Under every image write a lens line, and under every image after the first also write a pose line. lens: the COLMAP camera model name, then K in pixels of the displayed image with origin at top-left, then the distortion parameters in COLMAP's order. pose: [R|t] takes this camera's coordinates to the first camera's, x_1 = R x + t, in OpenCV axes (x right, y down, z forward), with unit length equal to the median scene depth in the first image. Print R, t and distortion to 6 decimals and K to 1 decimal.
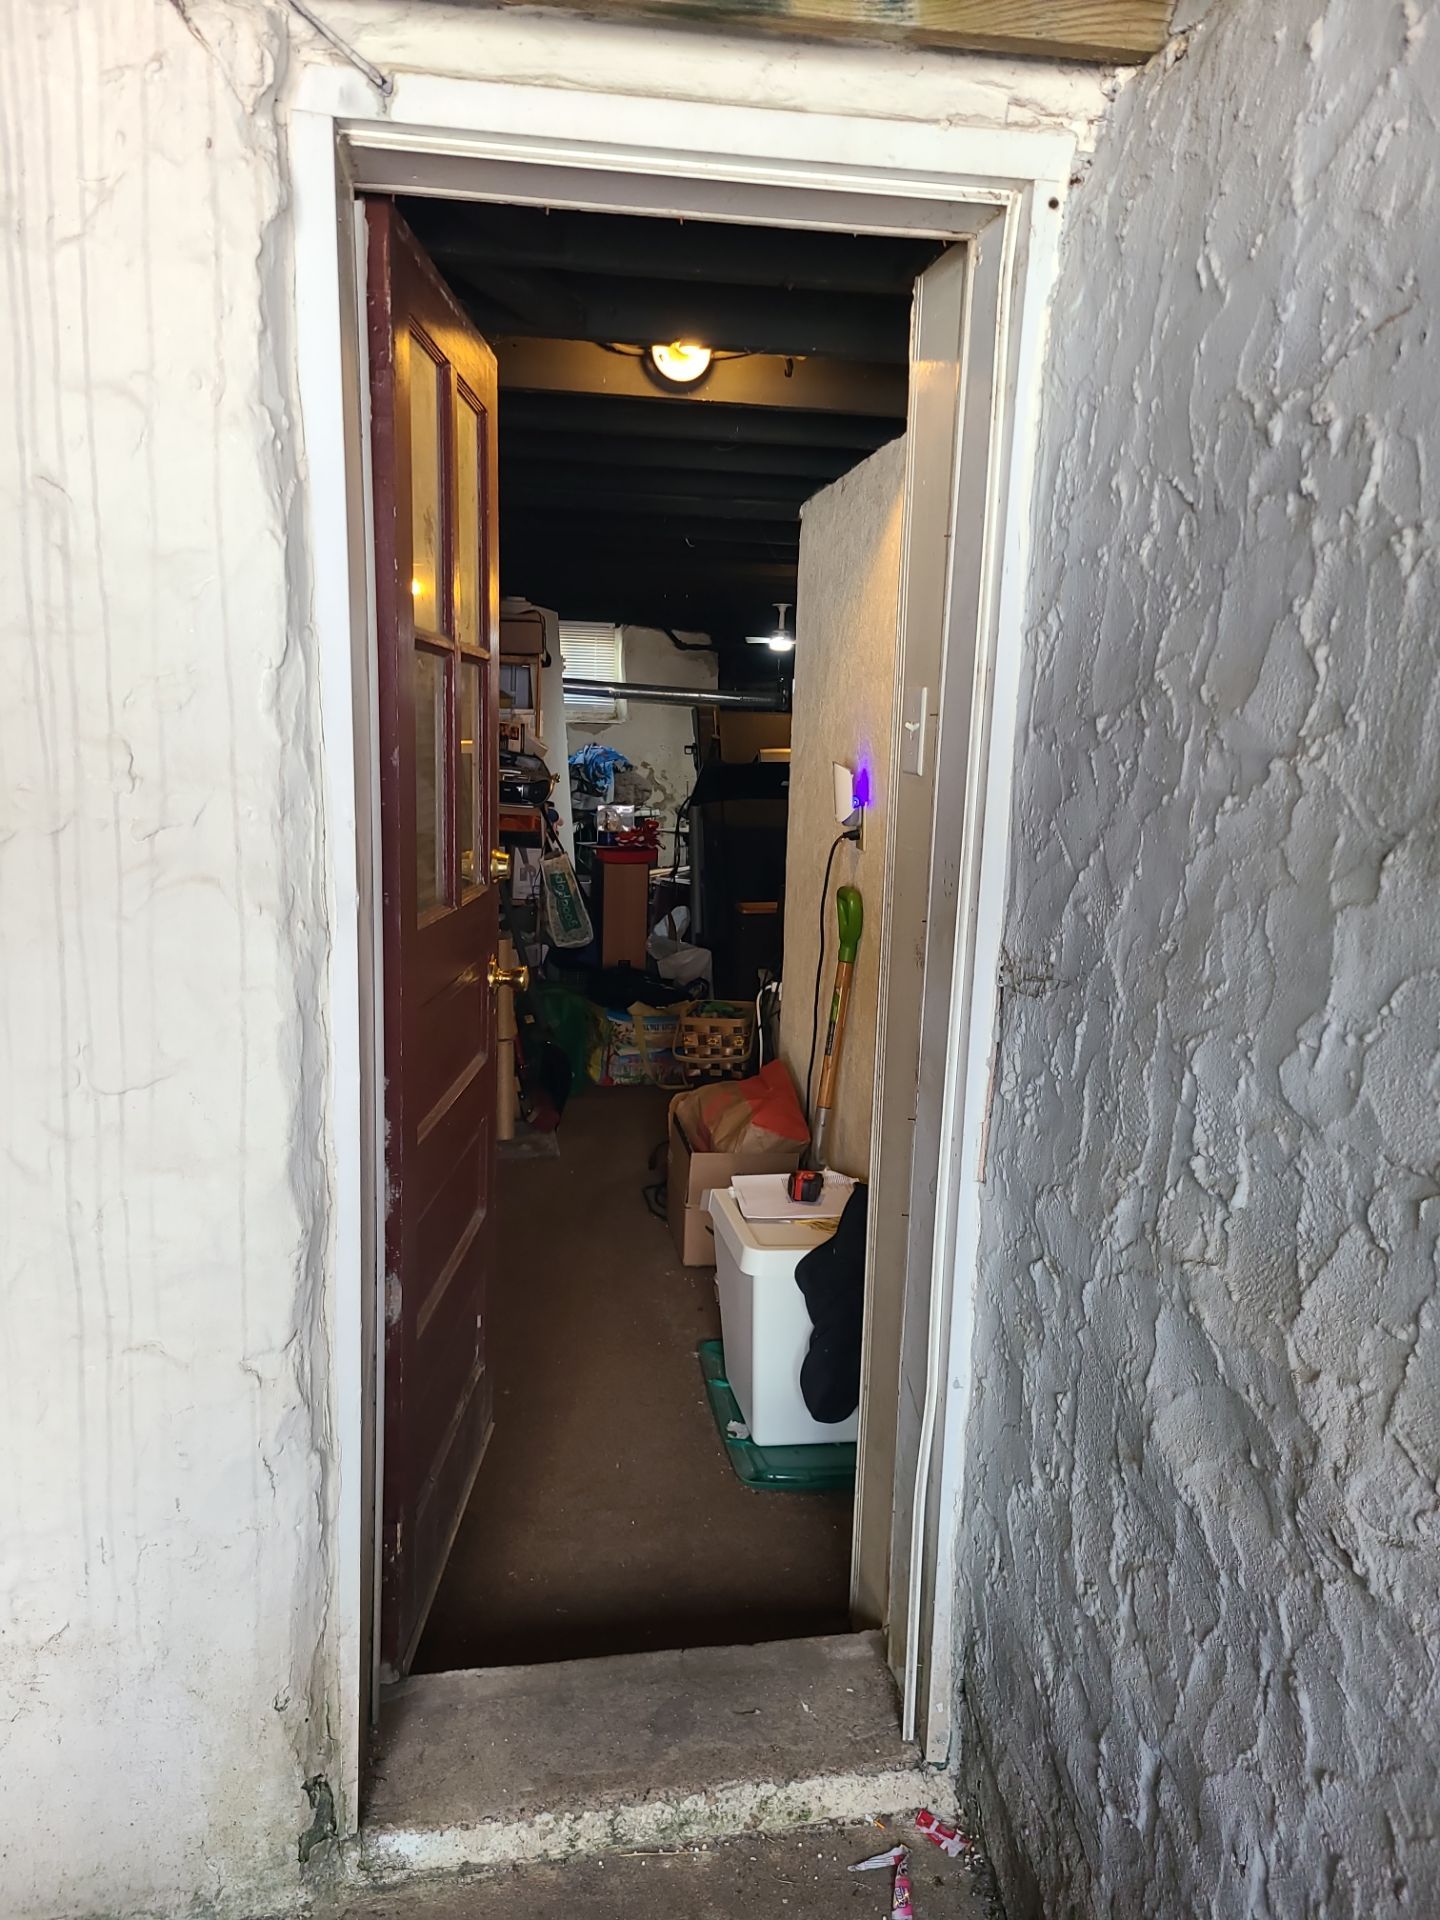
lens RADIAL K [[1447.7, 0, 712.0], [0, 1447.7, 984.2], [0, 0, 1]] dist [0.069284, -0.062681]
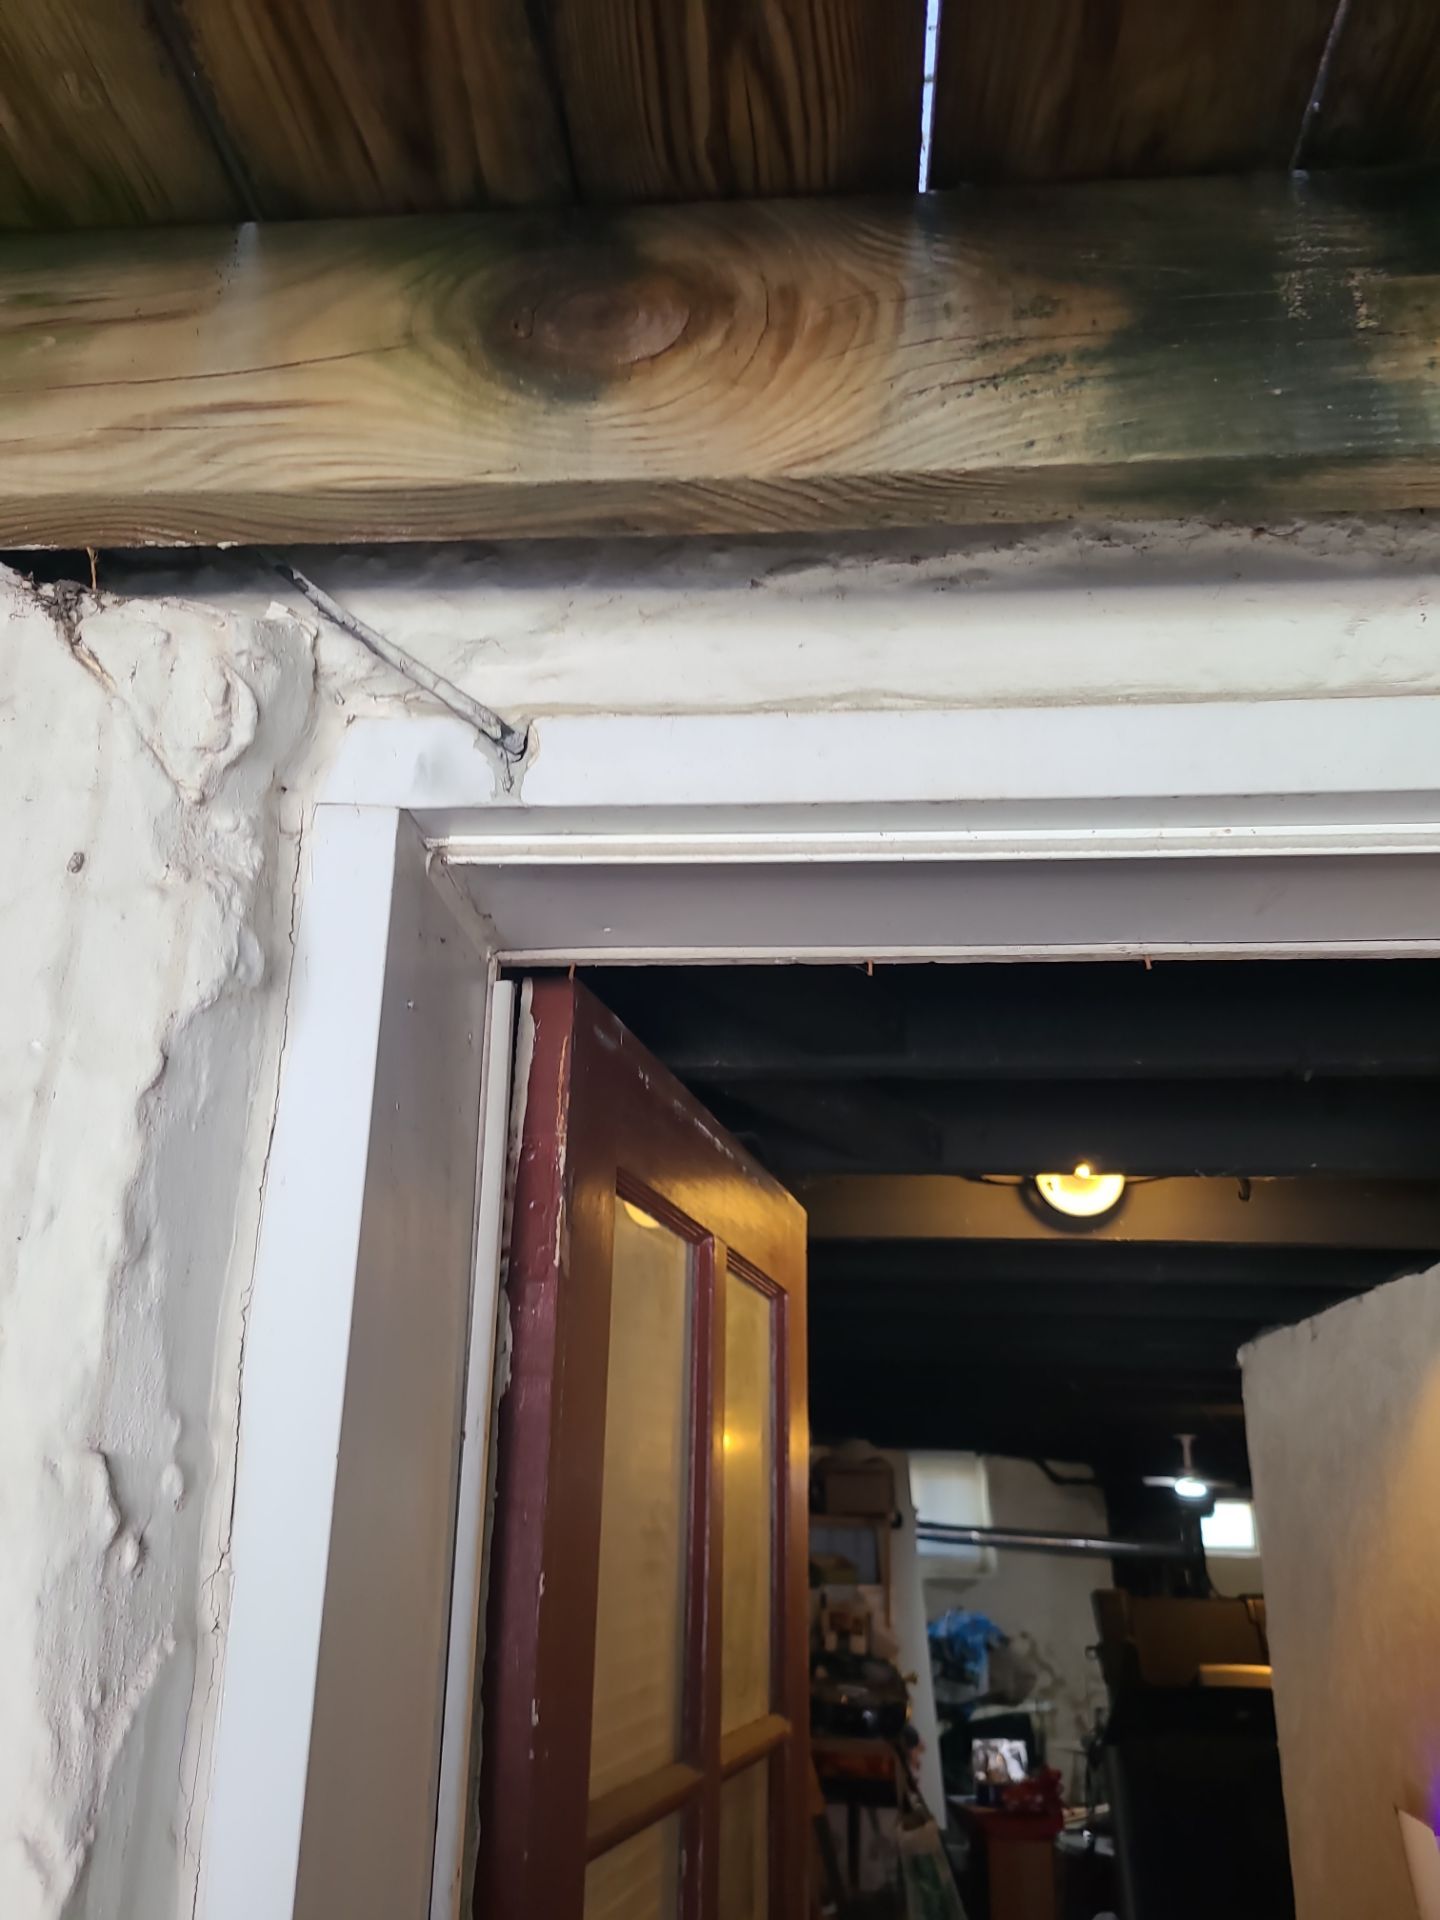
lens RADIAL K [[1447.7, 0, 712.0], [0, 1447.7, 984.2], [0, 0, 1]] dist [0.069284, -0.062681]
pose [[0.973341, -0.086148, -0.212568, -0.066541], [-0.033003, 0.864532, -0.501494, -0.302511], [0.226974, 0.495140, 0.838641, 0.640019]]
